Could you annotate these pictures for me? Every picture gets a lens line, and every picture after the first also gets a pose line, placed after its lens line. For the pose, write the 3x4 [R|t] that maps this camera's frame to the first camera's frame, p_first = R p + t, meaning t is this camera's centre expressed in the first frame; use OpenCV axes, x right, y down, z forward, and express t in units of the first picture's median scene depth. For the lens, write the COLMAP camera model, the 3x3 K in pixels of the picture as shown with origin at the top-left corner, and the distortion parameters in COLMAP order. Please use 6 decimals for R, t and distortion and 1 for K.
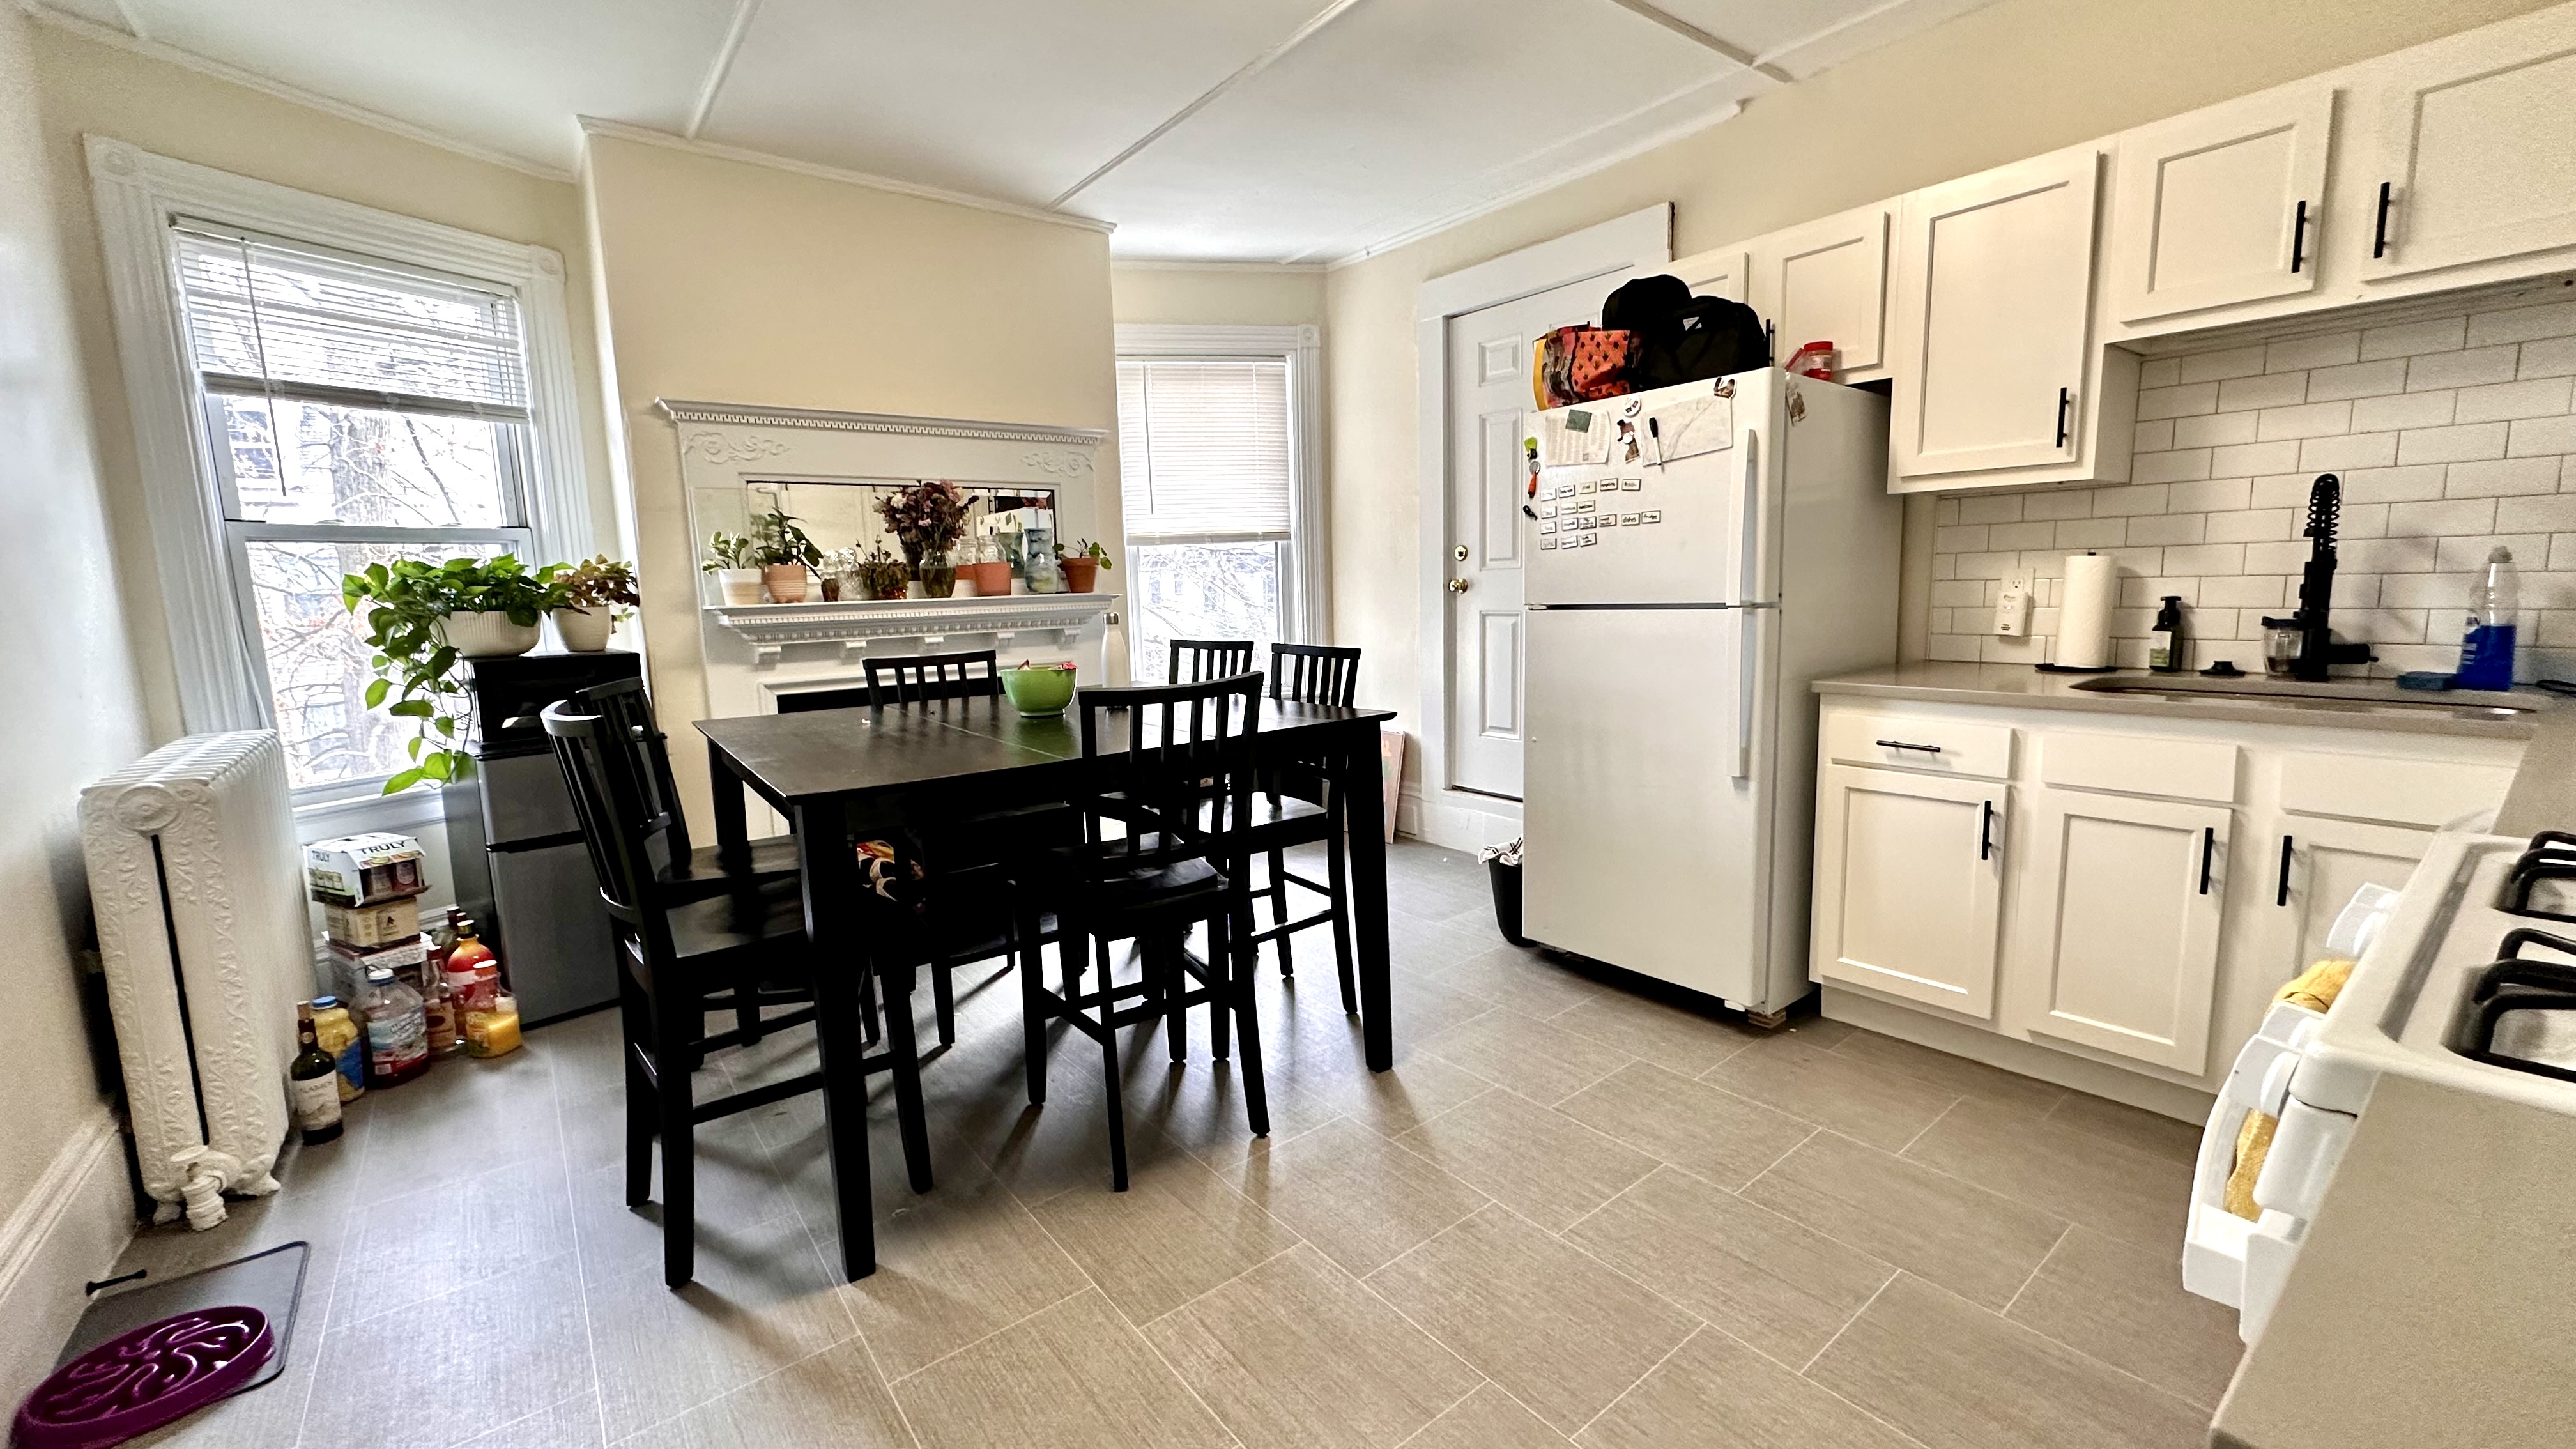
lens RADIAL K [[1067.3, 0, 1295.9], [0, 1067.3, 720.1], [0, 0, 1]] dist [-0.000635, 0.000225]
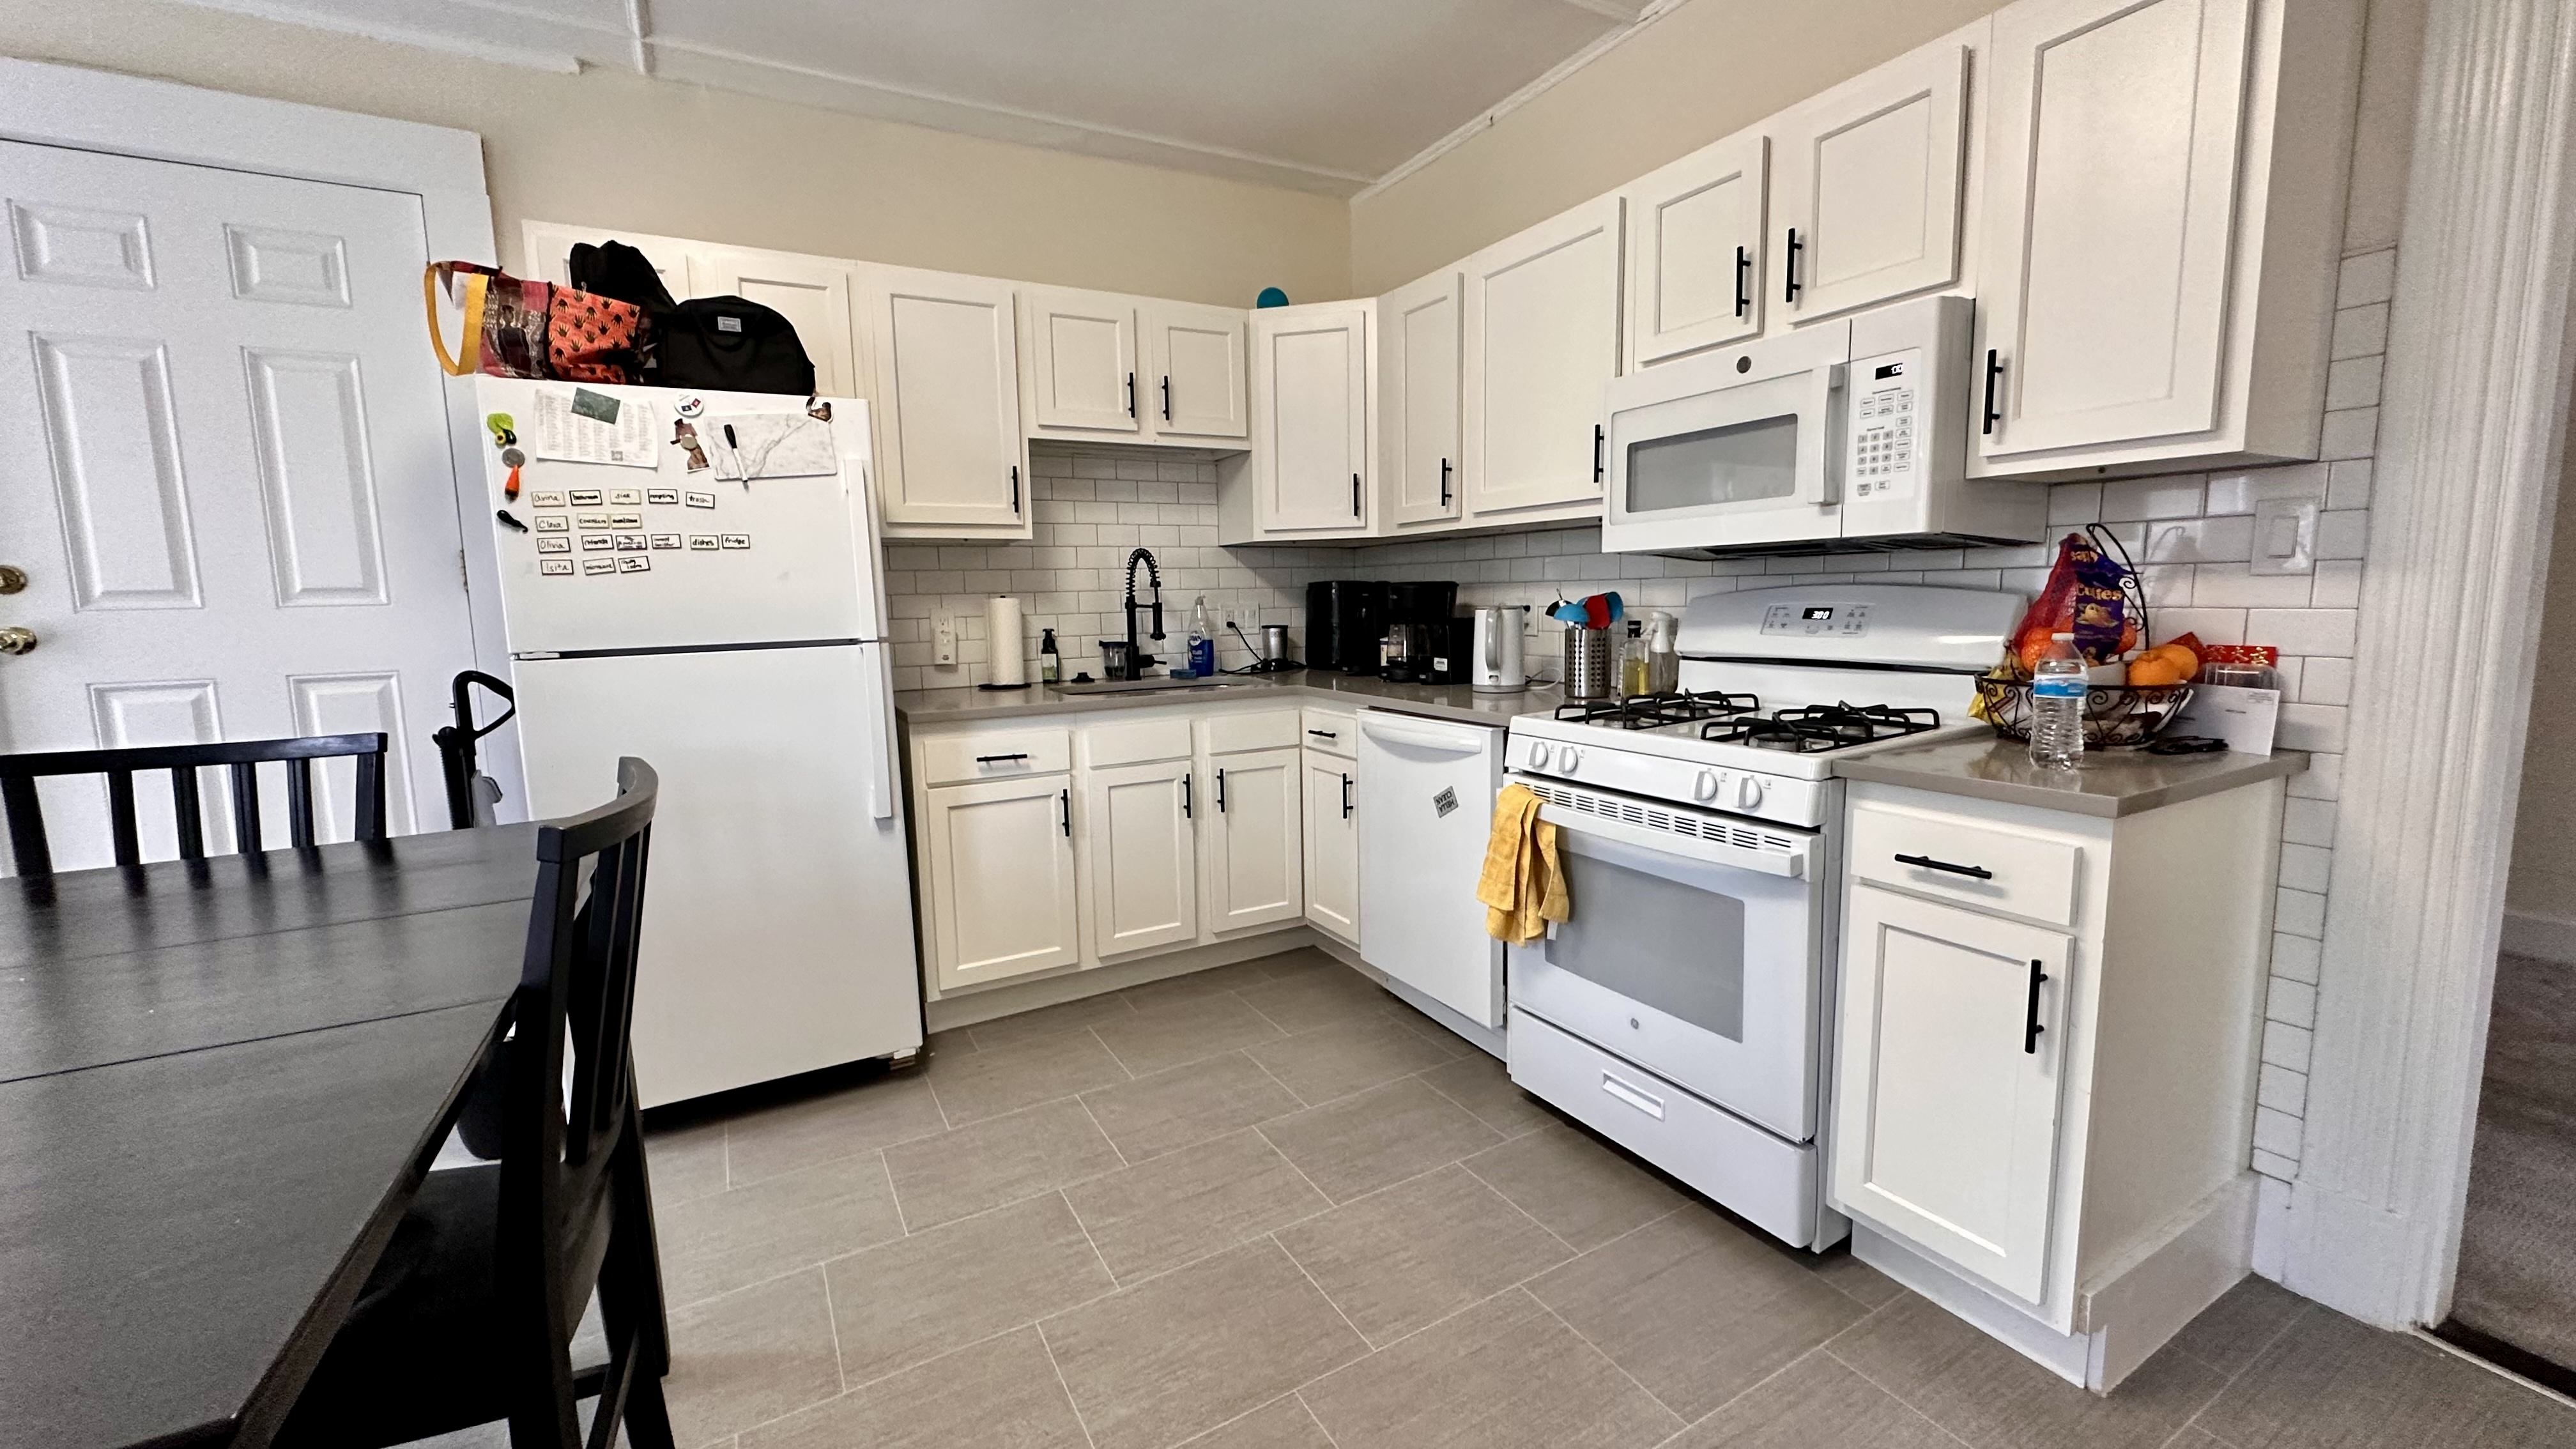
lens RADIAL K [[1067.3, 0, 1295.9], [0, 1067.3, 720.1], [0, 0, 1]] dist [-0.000635, 0.000225]
pose [[0.120640, -0.087049, 0.988872, -0.484512], [0.150837, 0.986189, 0.068411, -0.042977], [-0.981170, 0.140906, 0.132104, 0.492036]]
